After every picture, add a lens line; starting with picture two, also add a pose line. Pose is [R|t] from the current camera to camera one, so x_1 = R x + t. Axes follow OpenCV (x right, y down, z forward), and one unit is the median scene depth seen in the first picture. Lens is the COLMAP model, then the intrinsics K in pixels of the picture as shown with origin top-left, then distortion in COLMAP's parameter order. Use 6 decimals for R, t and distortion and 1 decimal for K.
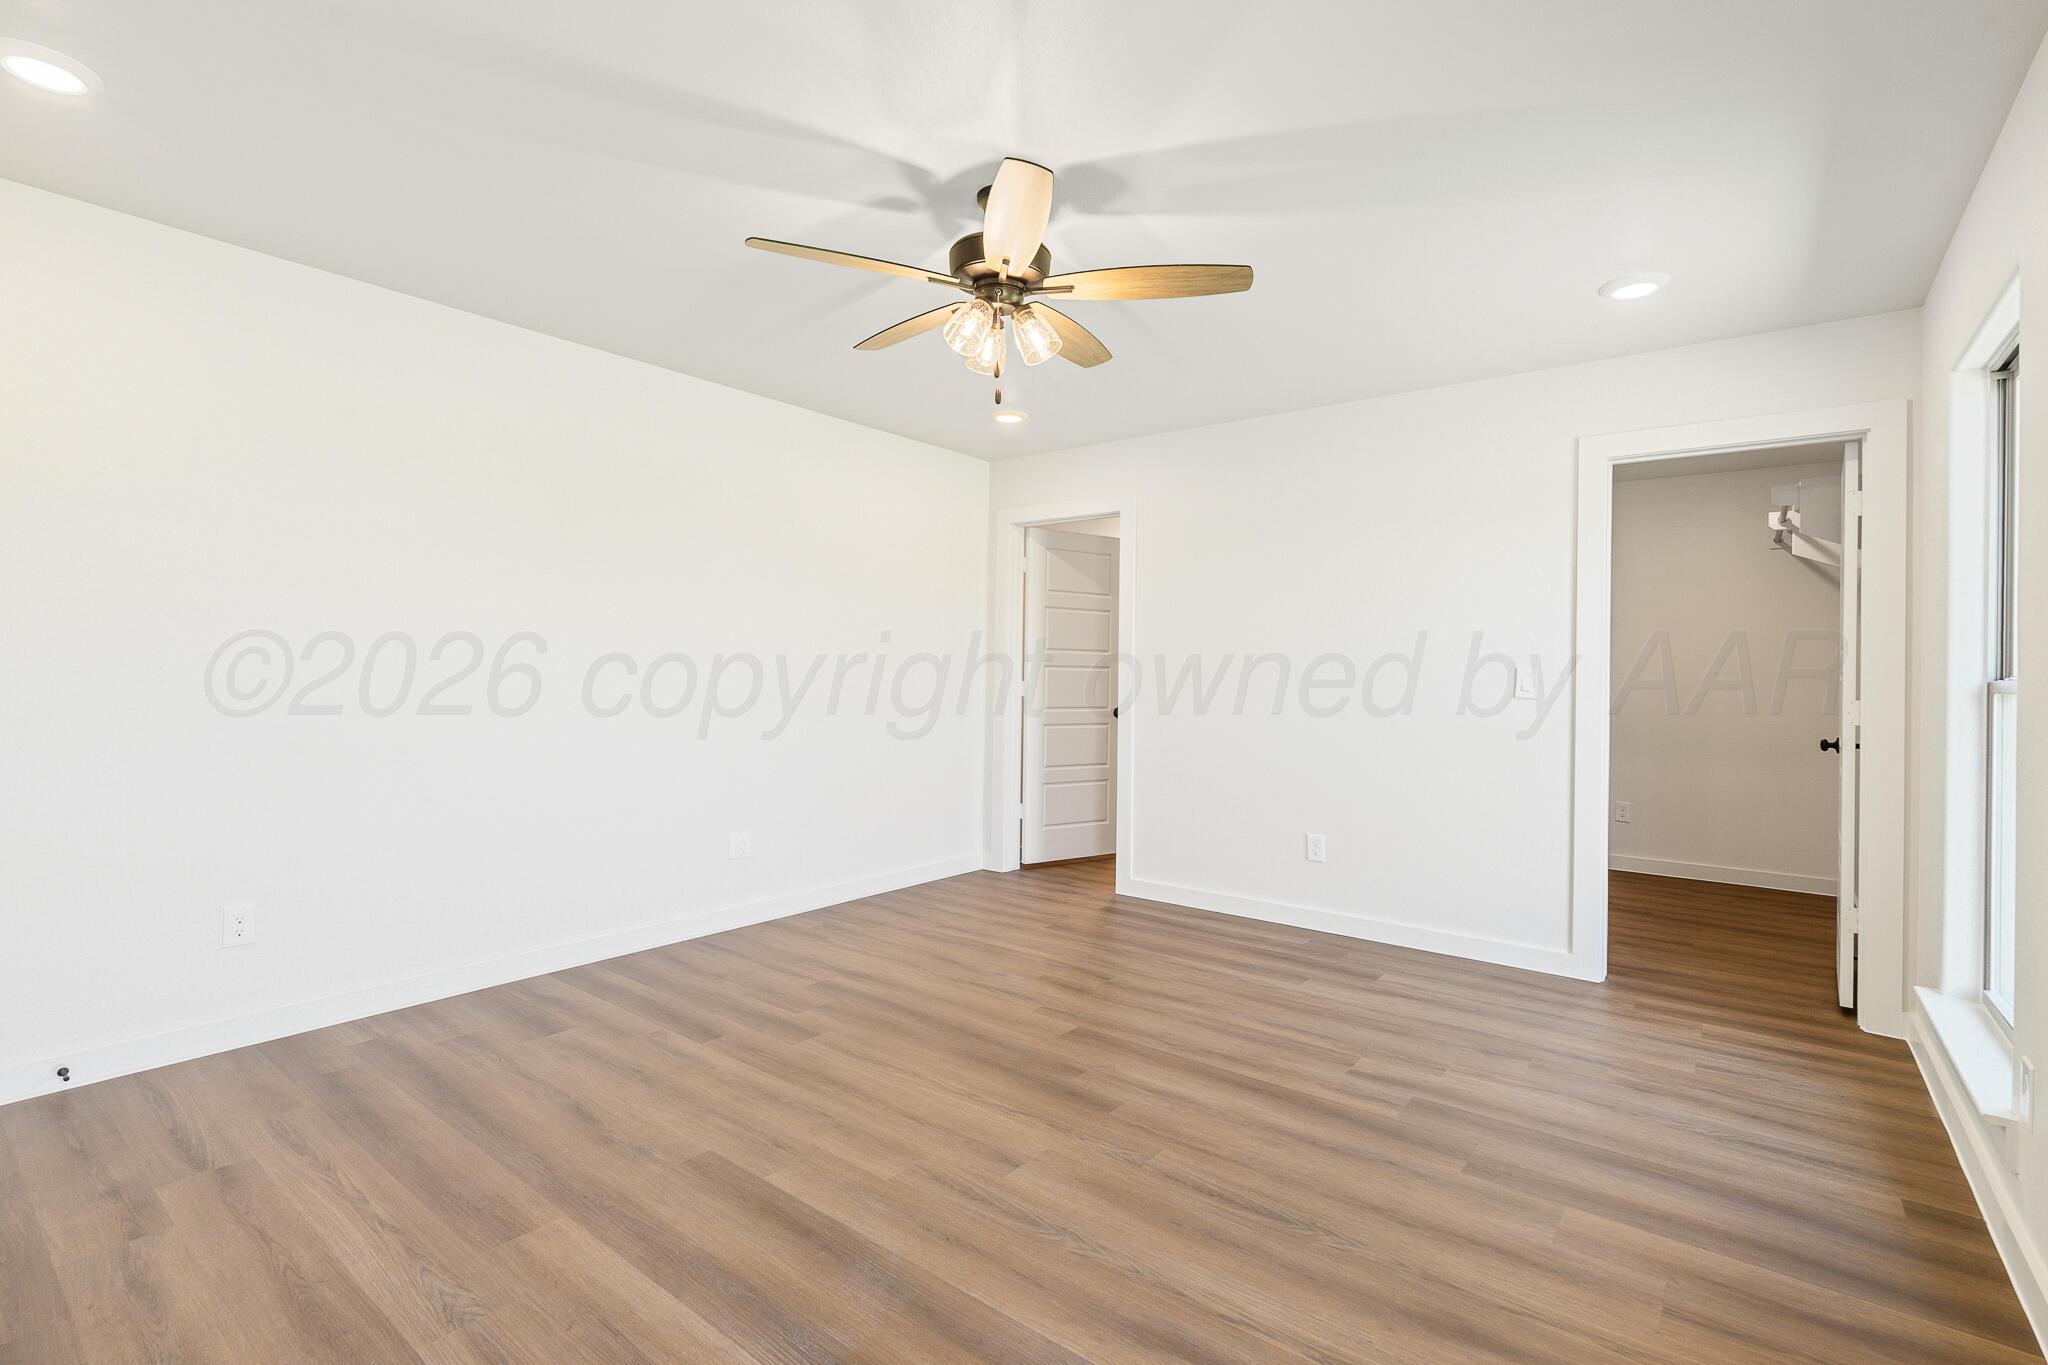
lens RADIAL K [[931.0, 0, 1022.5], [0, 931.0, 675.0], [0, 0, 1]] dist [0.003241, 0.000187]
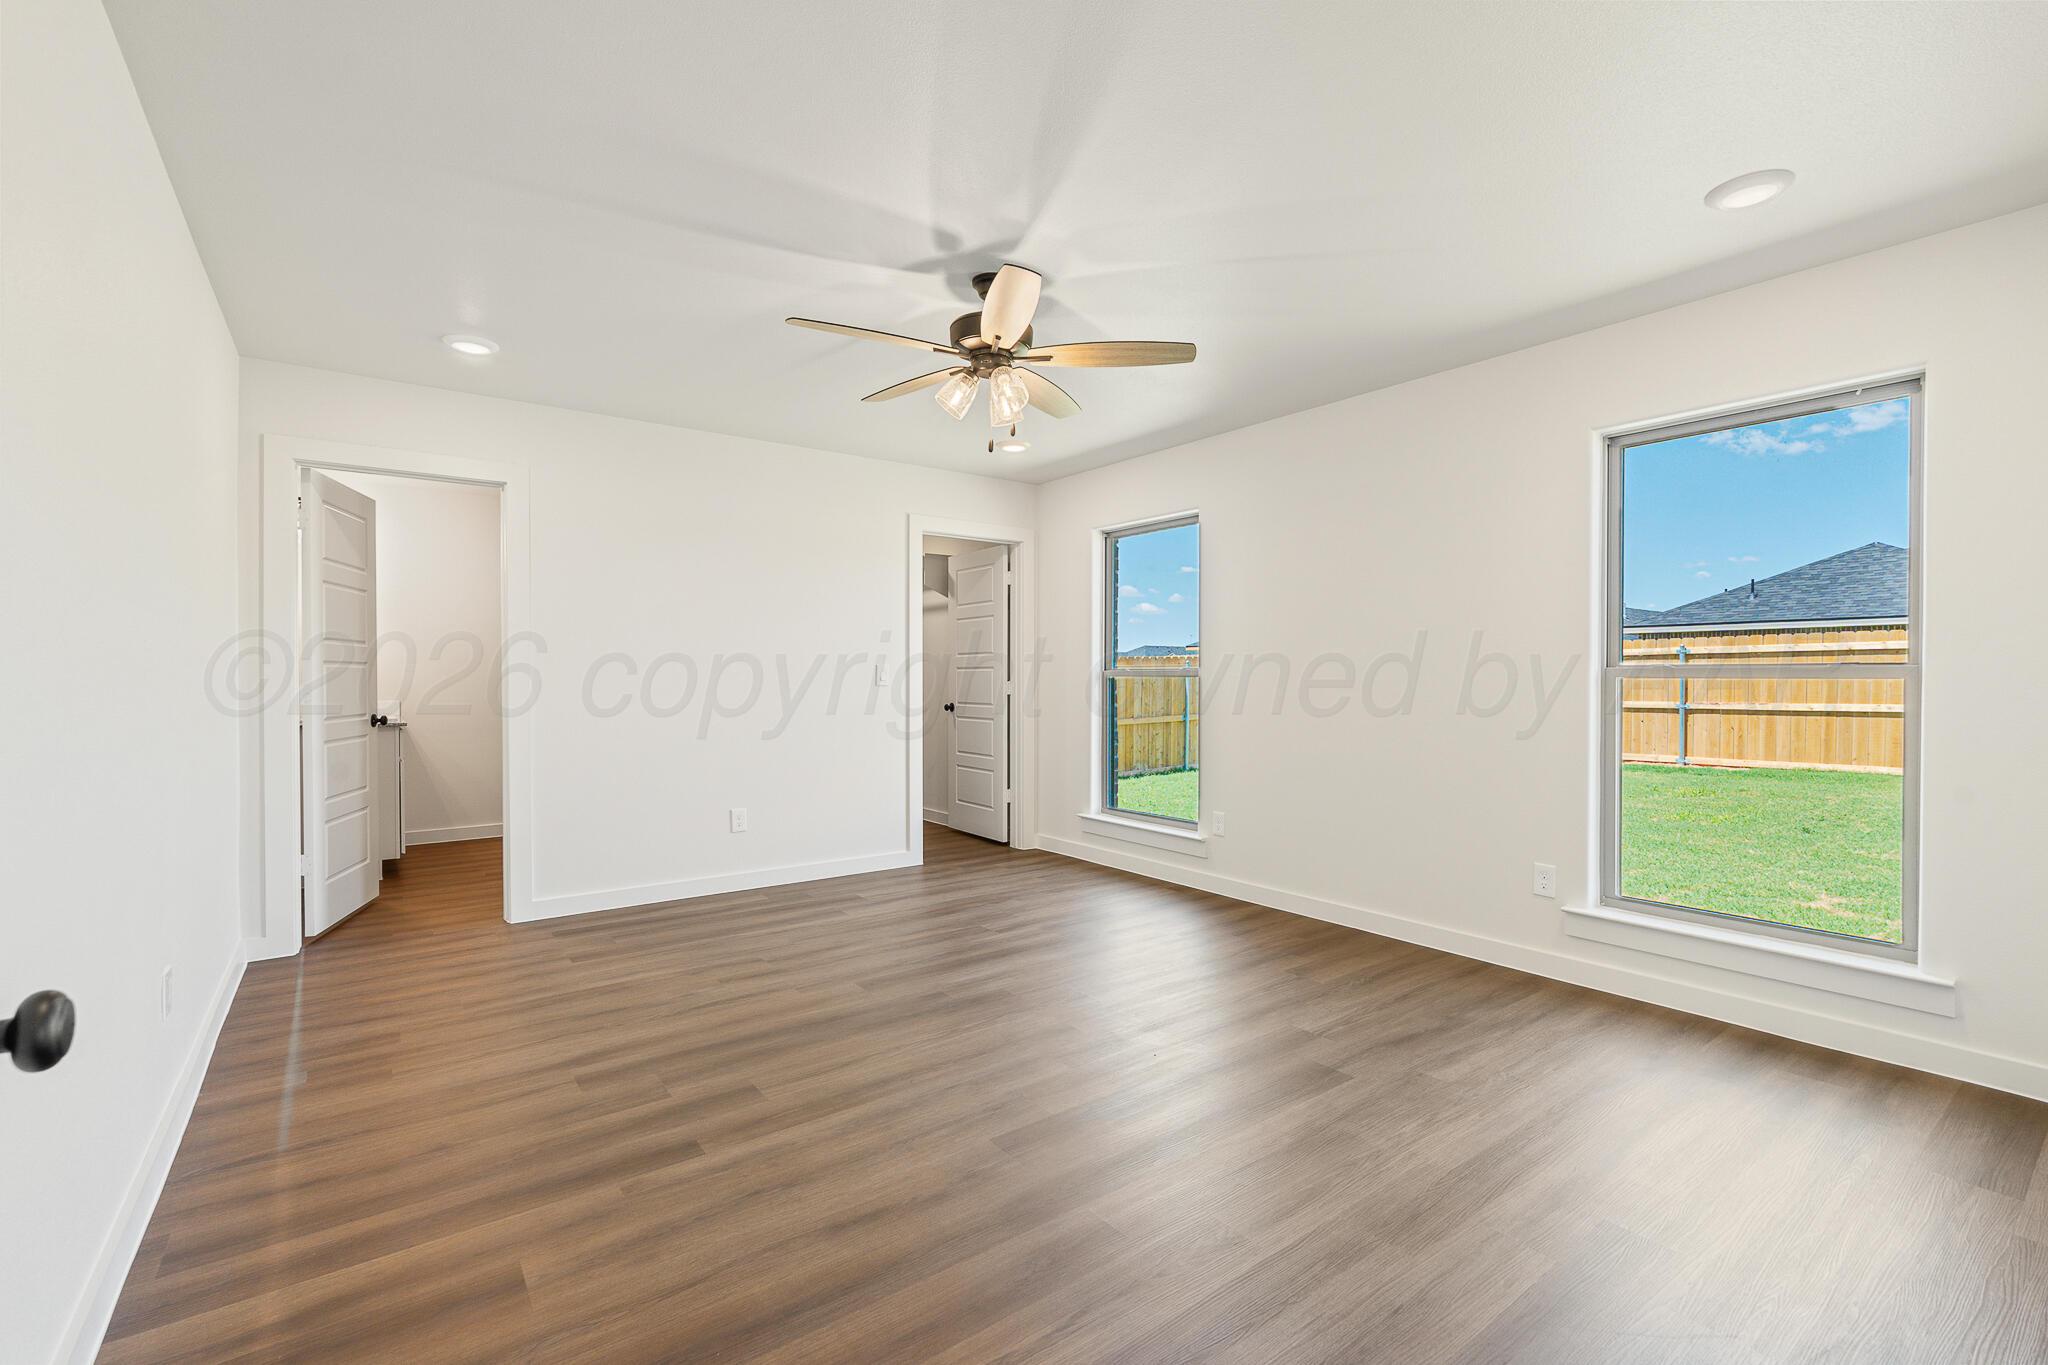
lens RADIAL K [[885.5, 0, 1019.3], [0, 885.5, 697.8], [0, 0, 1]] dist [-0.002420, -0.000227]
pose [[0.256872, -0.034732, 0.965821, -0.788304], [0.003245, 0.999379, 0.035076, -0.006364], [-0.966440, -0.005876, 0.256825, 0.454718]]
